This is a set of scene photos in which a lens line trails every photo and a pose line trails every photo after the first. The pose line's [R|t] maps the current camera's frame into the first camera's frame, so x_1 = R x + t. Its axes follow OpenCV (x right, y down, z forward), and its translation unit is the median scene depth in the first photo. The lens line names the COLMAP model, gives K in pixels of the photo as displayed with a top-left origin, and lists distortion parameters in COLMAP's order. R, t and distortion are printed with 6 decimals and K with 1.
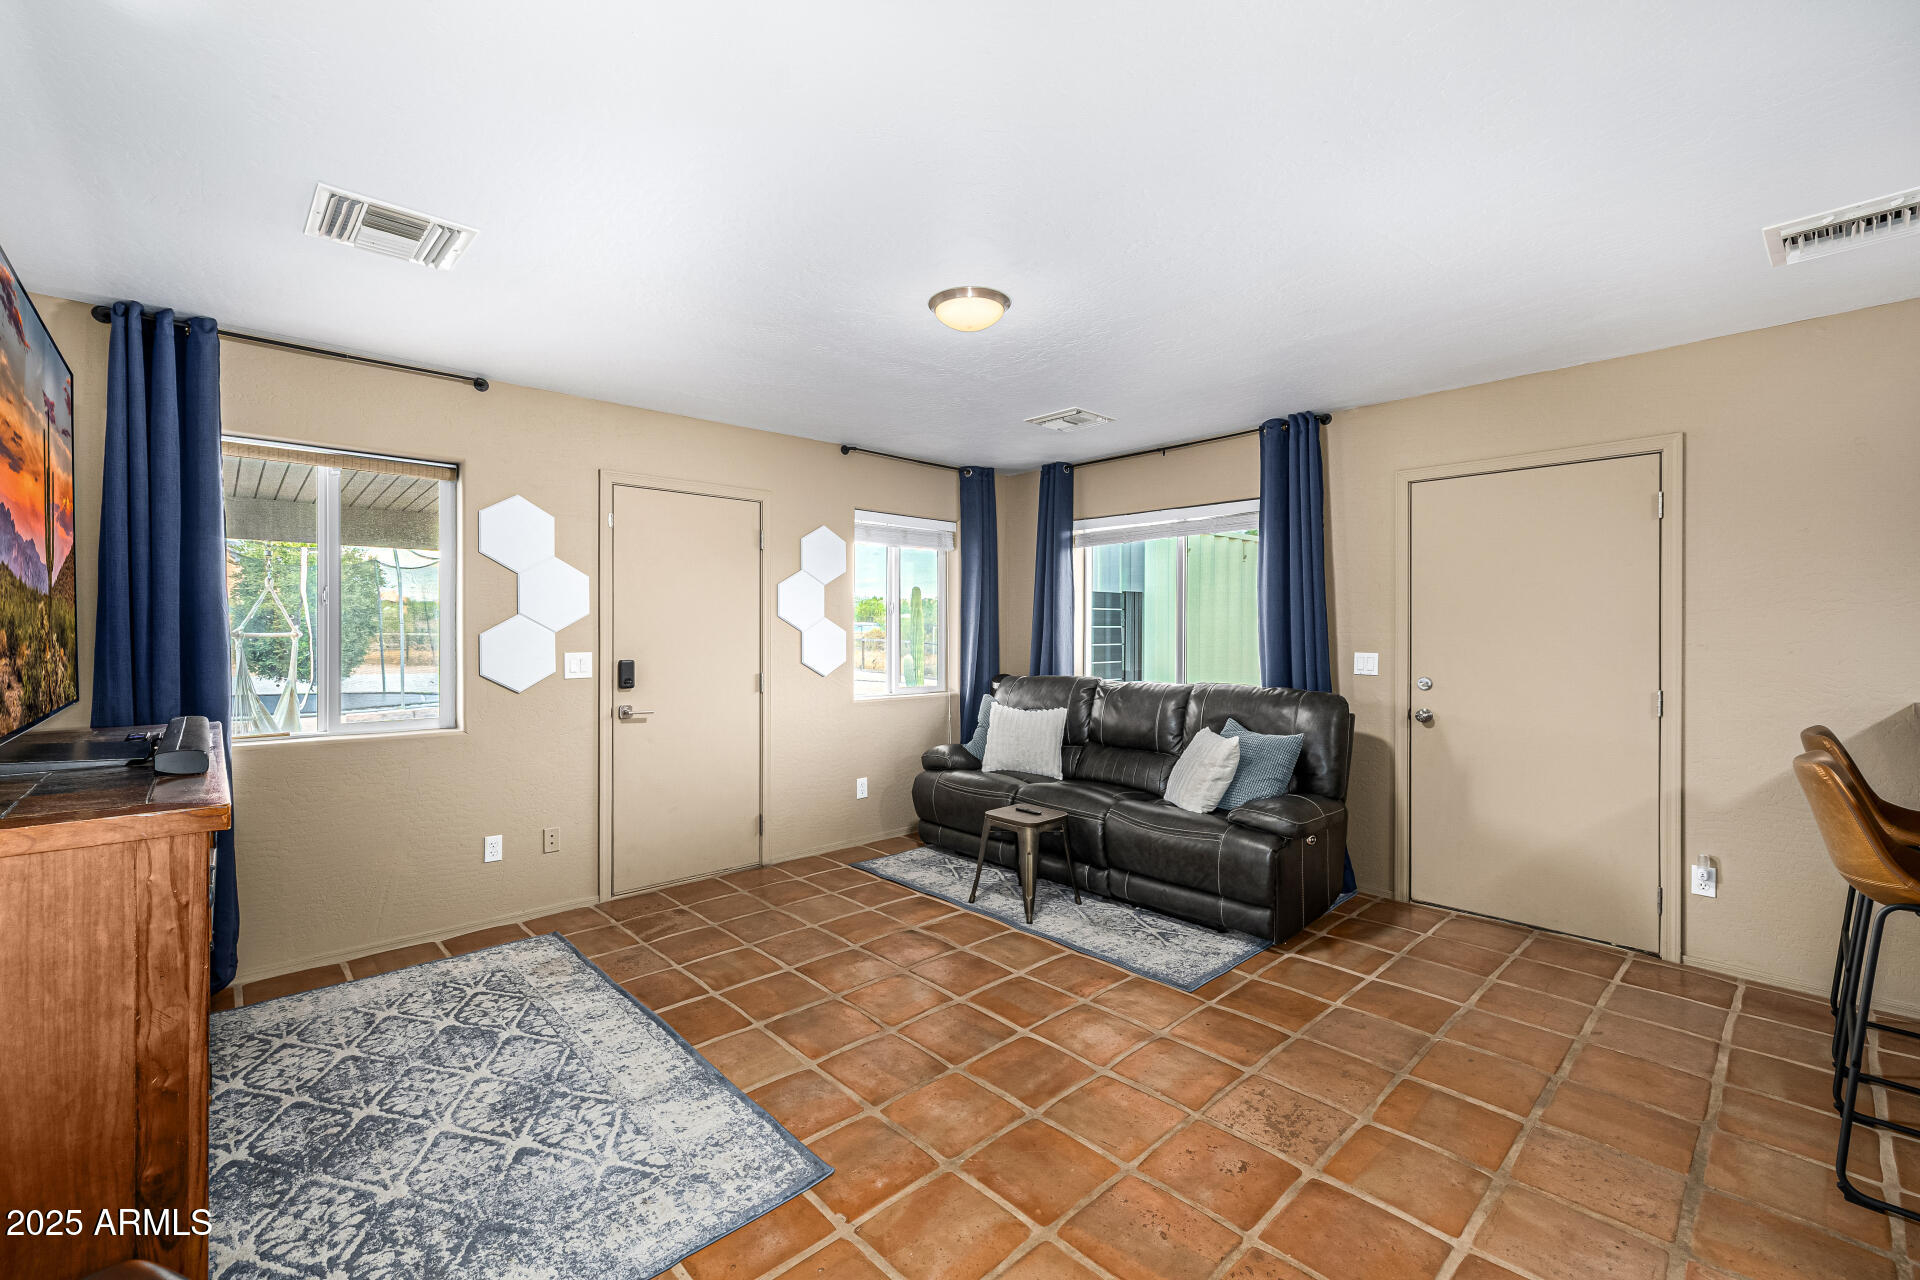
lens RADIAL K [[803.8, 0, 958.7], [0, 803.8, 633.2], [0, 0, 1]] dist [0.004045, -0.000313]
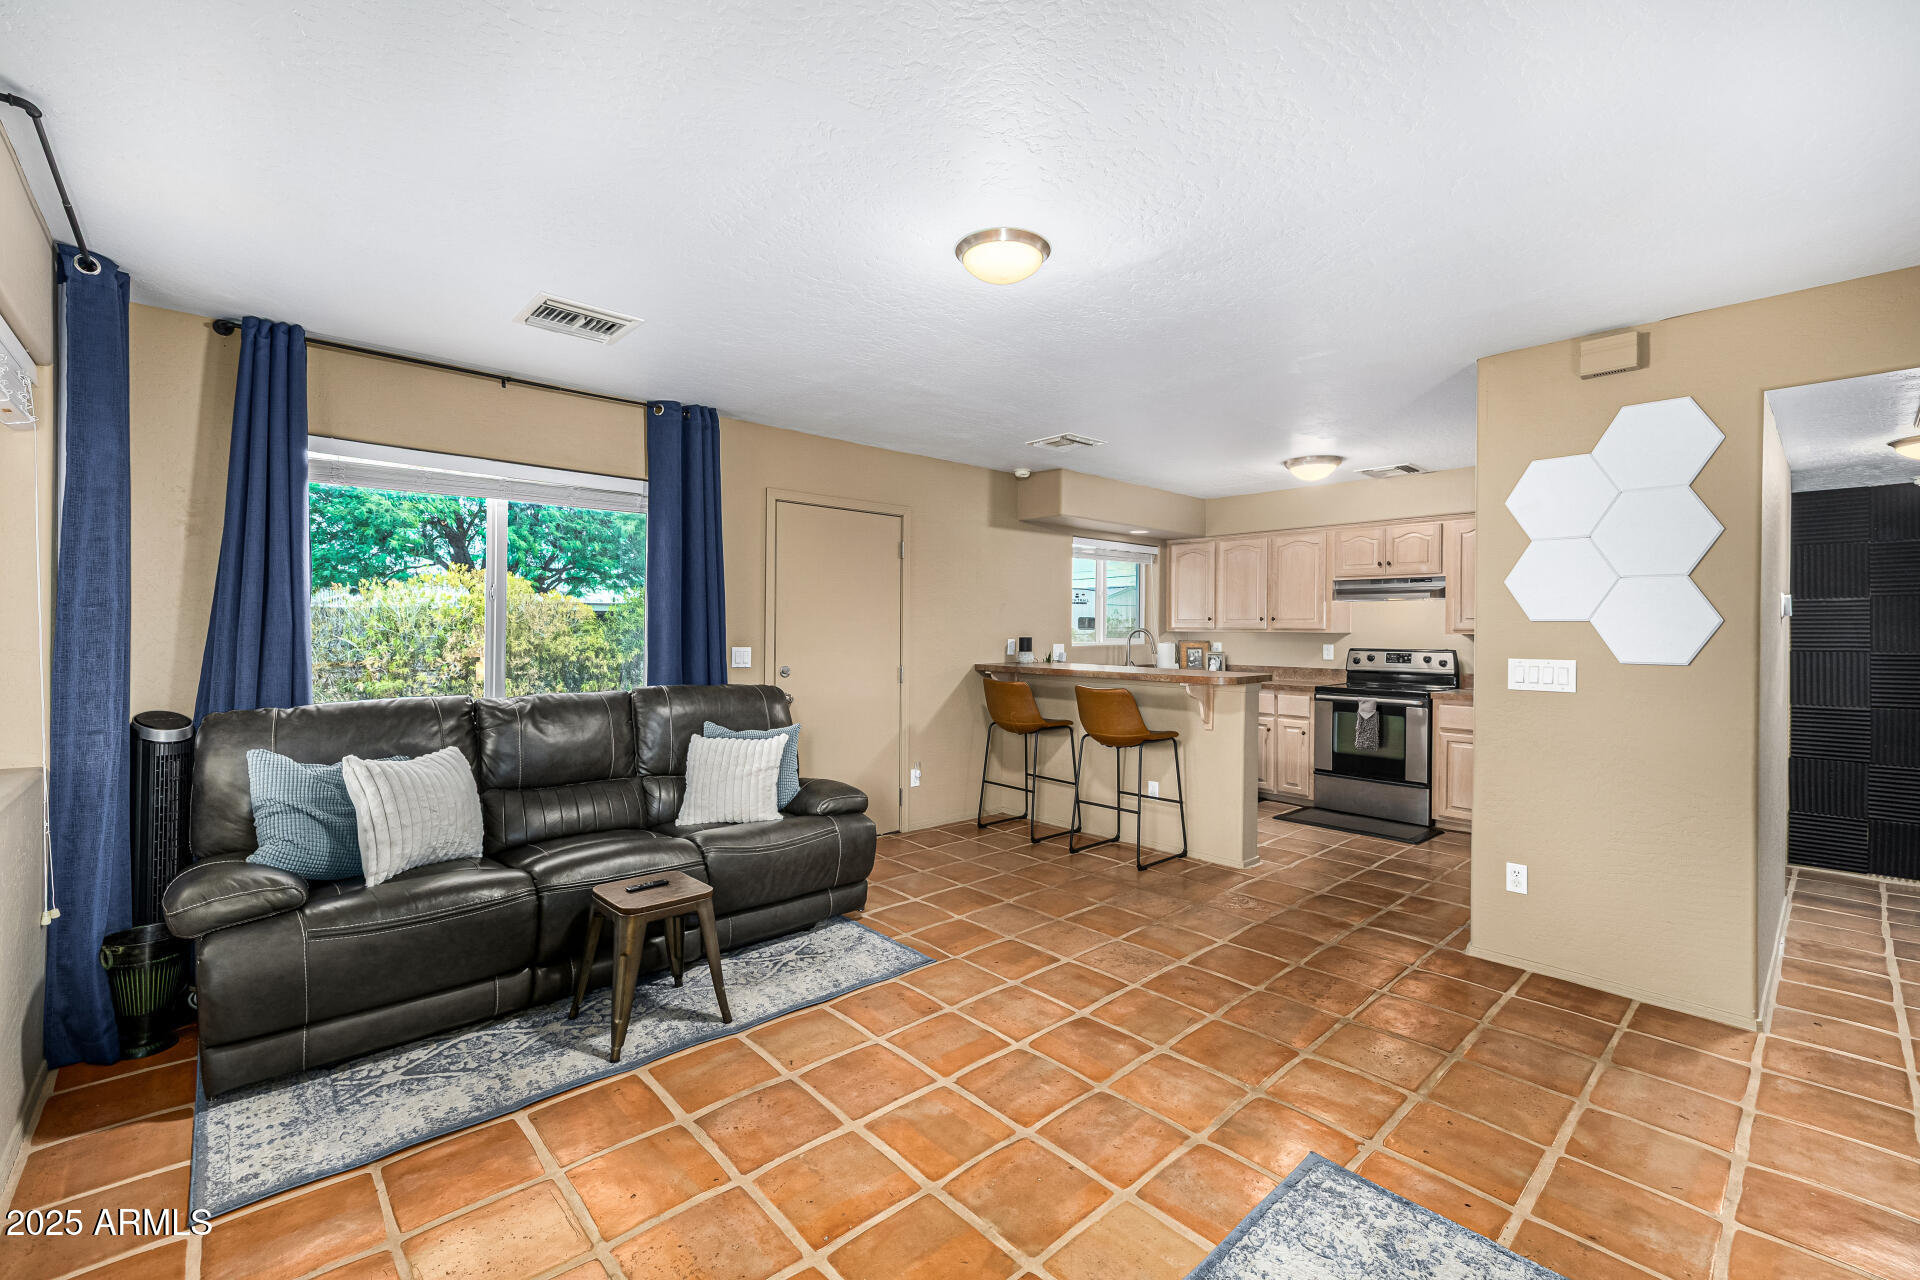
lens RADIAL K [[803.8, 0, 947.2], [0, 803.8, 633.3], [0, 0, 1]] dist [0.004045, -0.000313]
pose [[0.018874, -0.005910, 0.999804, -0.684712], [-0.003199, 0.999977, 0.005971, -0.002182], [-0.999817, -0.003311, 0.018855, 0.832042]]
